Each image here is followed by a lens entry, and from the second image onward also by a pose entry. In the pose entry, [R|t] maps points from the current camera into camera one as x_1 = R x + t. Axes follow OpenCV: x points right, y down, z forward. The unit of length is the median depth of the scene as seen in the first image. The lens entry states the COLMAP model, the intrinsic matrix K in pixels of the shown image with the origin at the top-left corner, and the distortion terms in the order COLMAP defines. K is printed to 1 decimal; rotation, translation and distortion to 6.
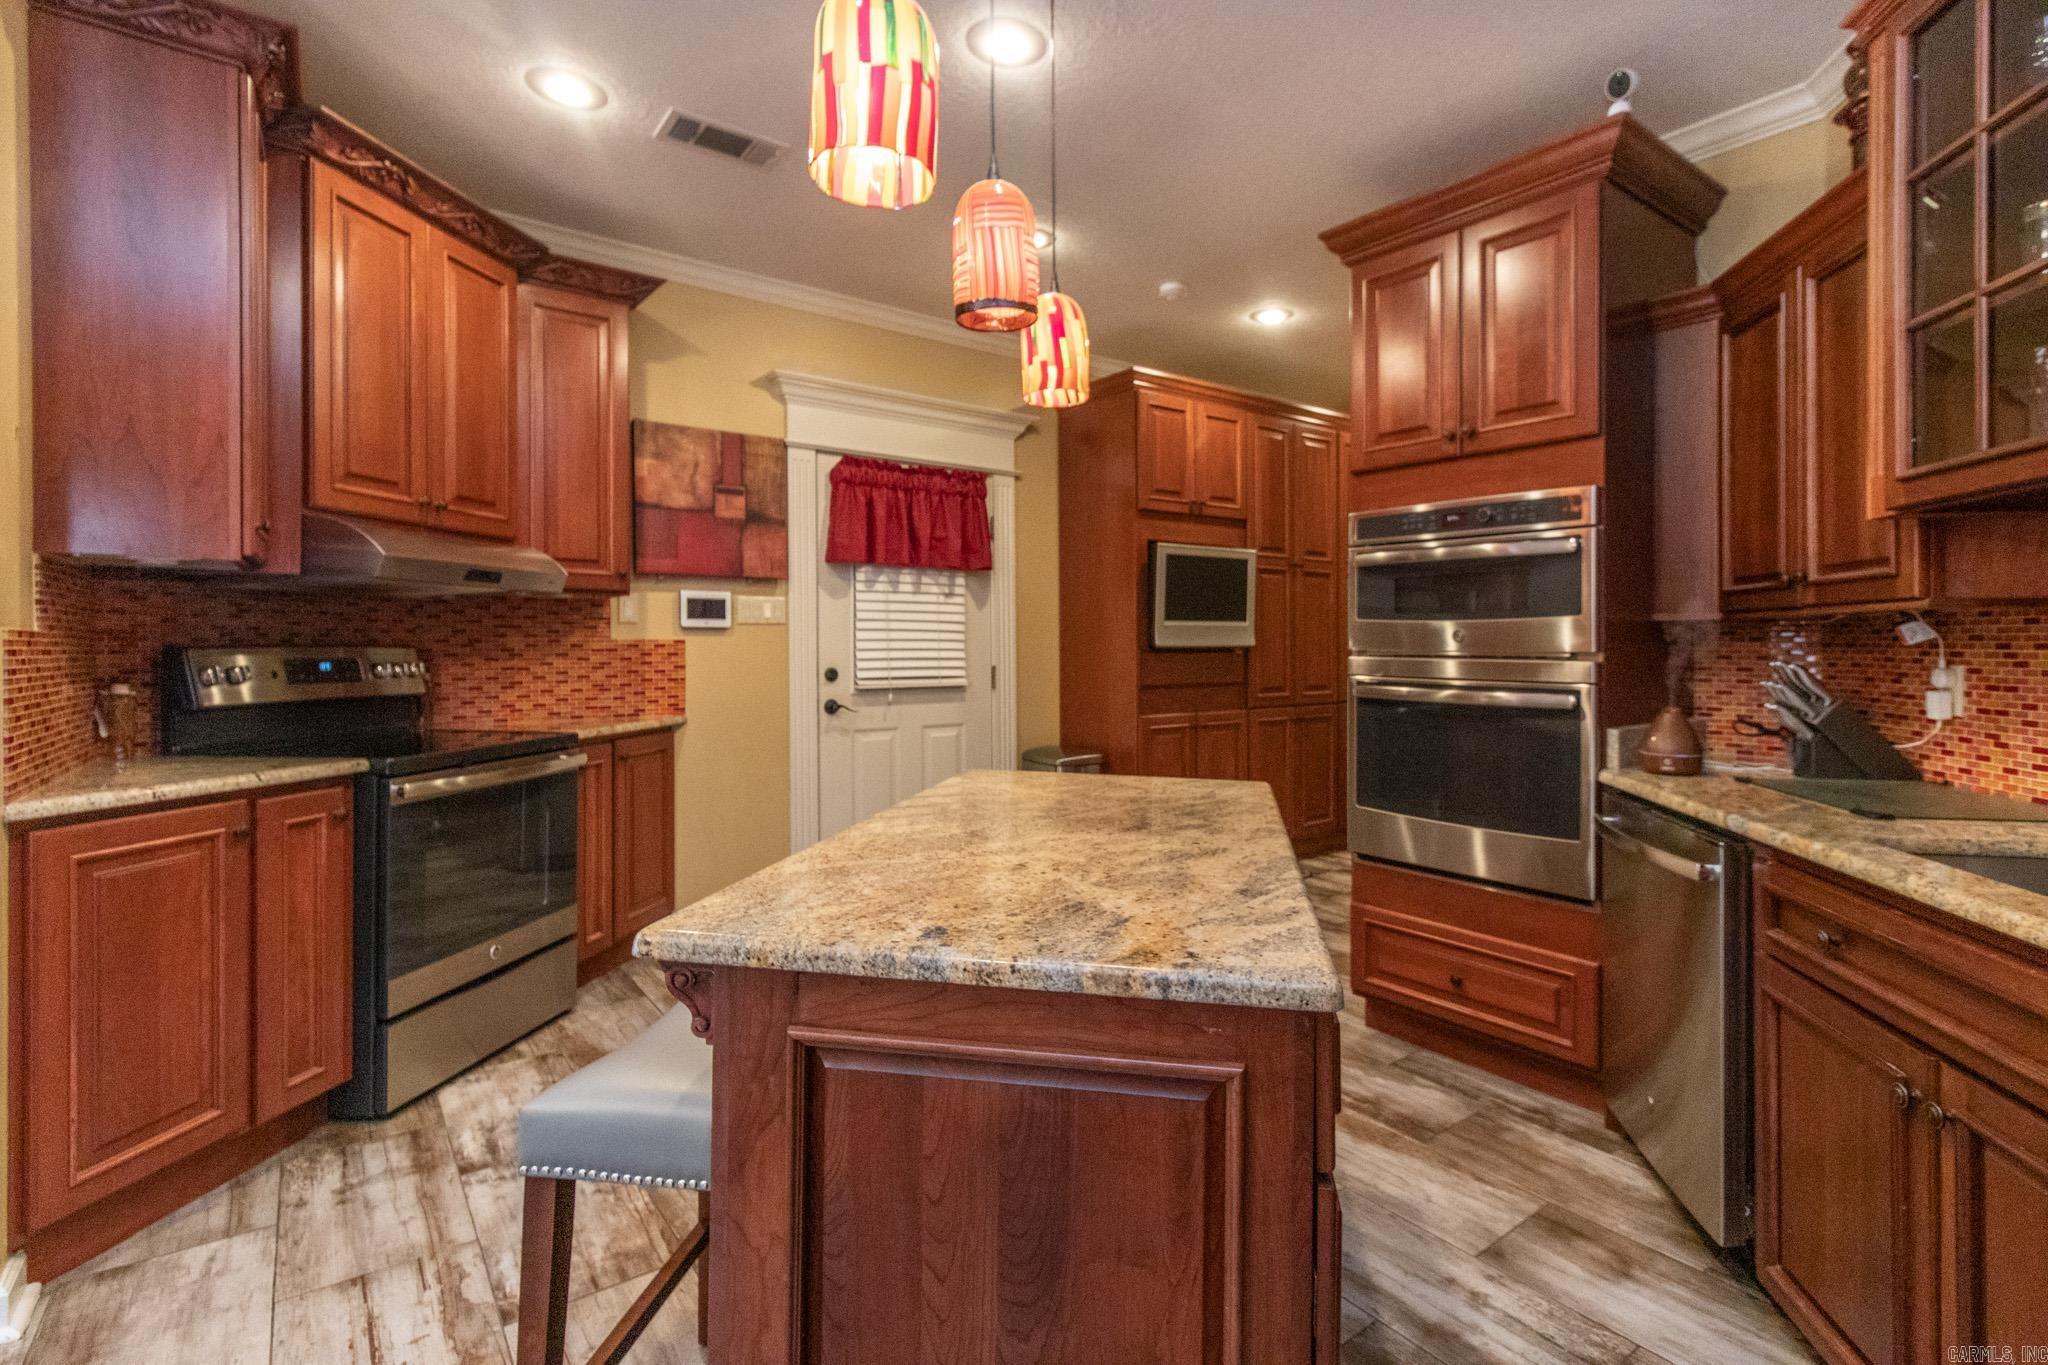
lens RADIAL K [[962.3, 0, 1026.9], [0, 962.3, 640.9], [0, 0, 1]] dist [-0.001923, -0.000091]
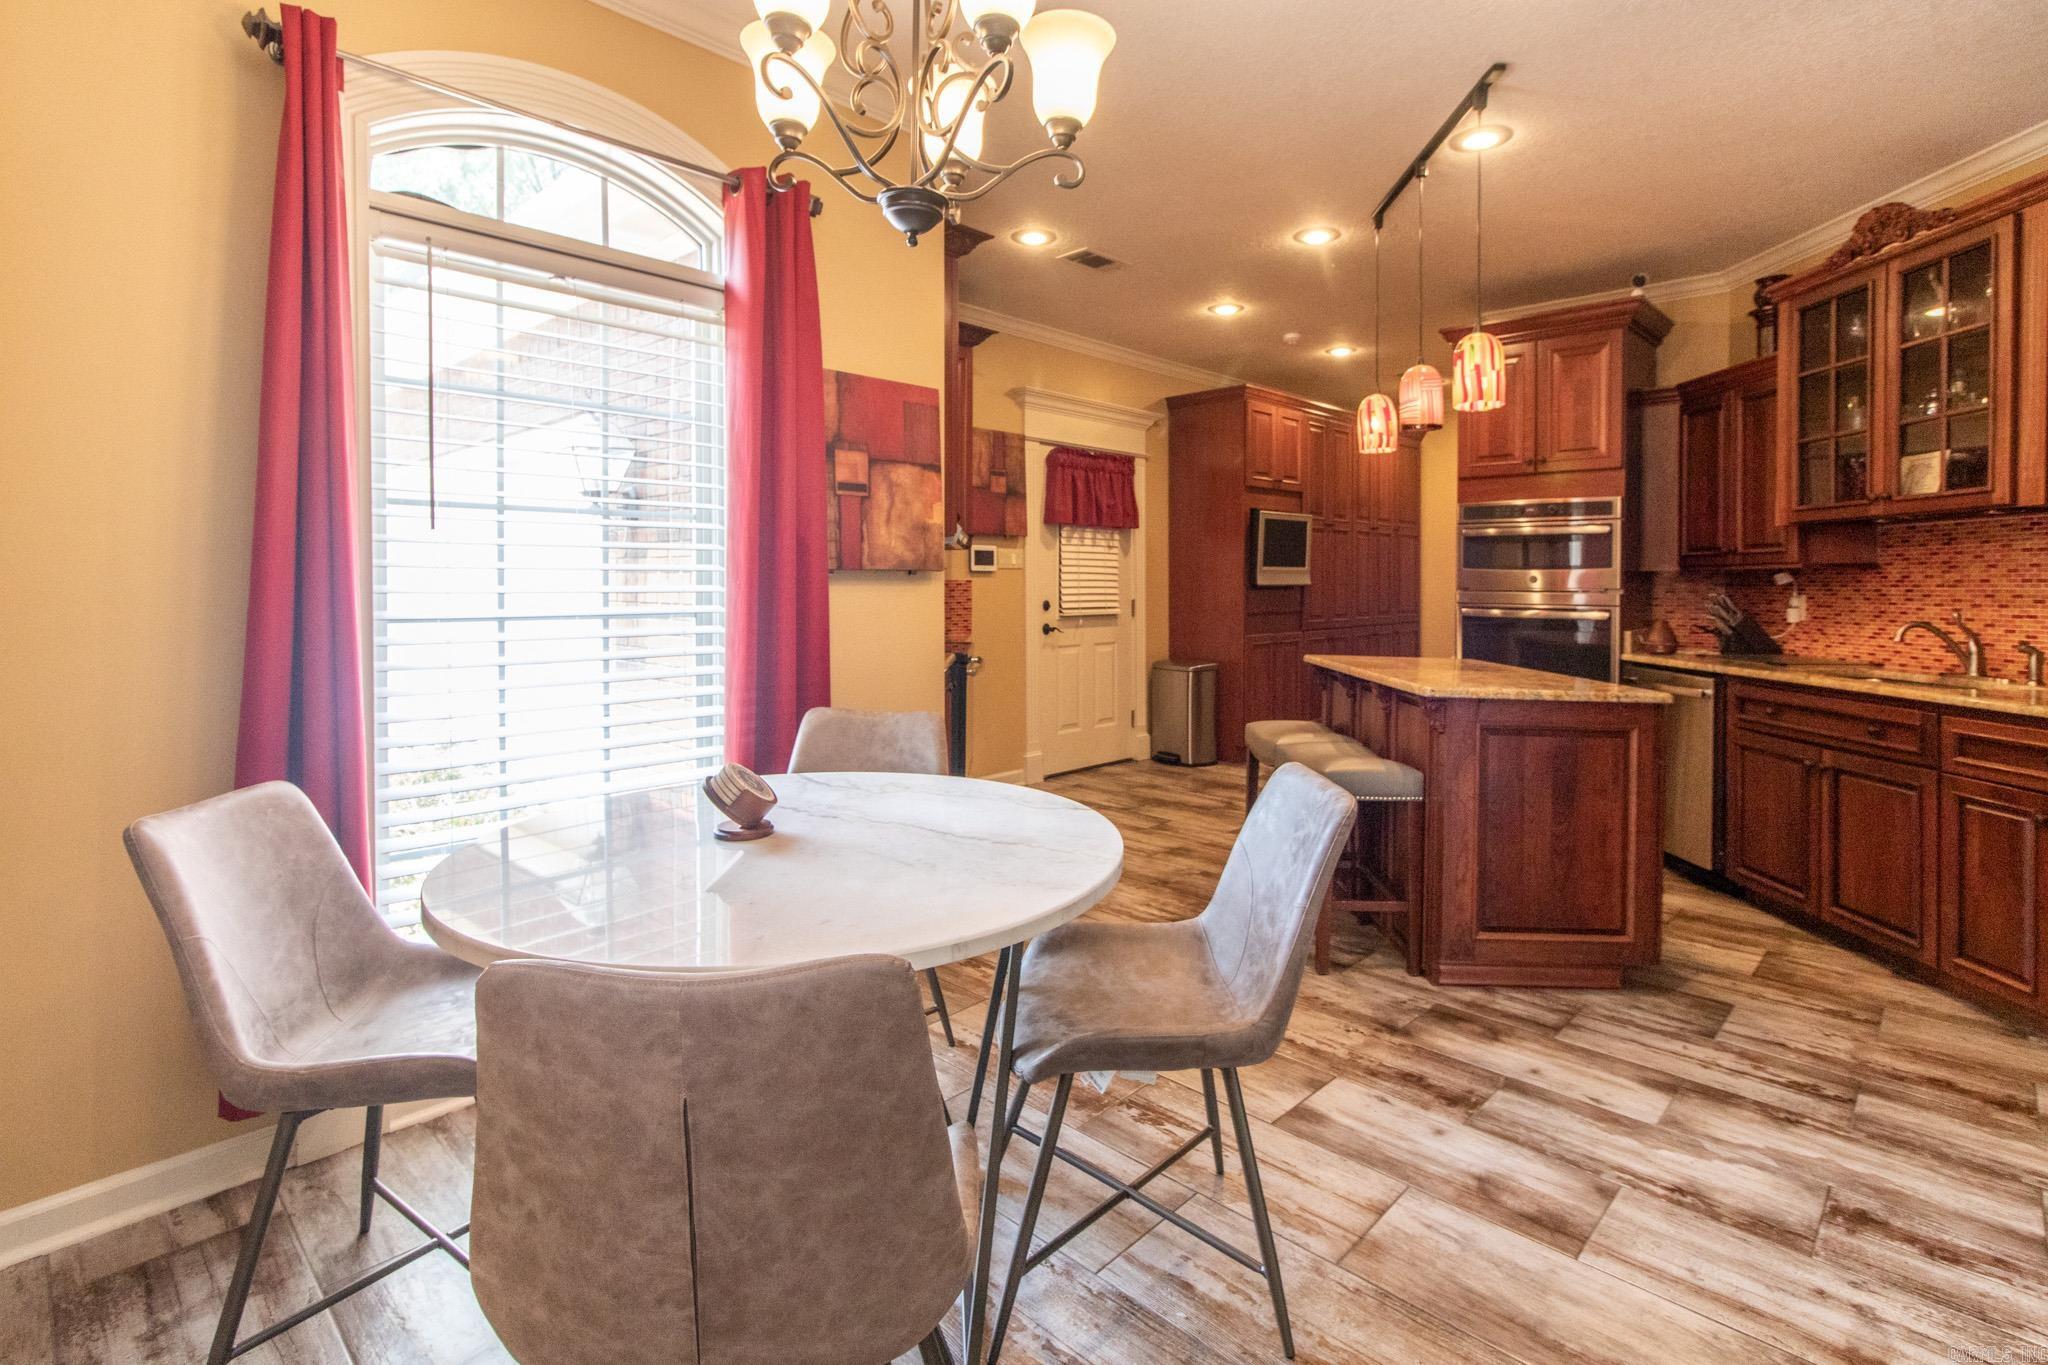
lens RADIAL K [[995.1, 0, 988.1], [0, 995.1, 588.1], [0, 0, 1]] dist [-0.000473, -0.000004]
pose [[0.989592, 0.000355, 0.143904, -0.526459], [-0.001660, 0.999959, 0.008949, -0.002474], [-0.143895, -0.009095, 0.989551, -0.420256]]
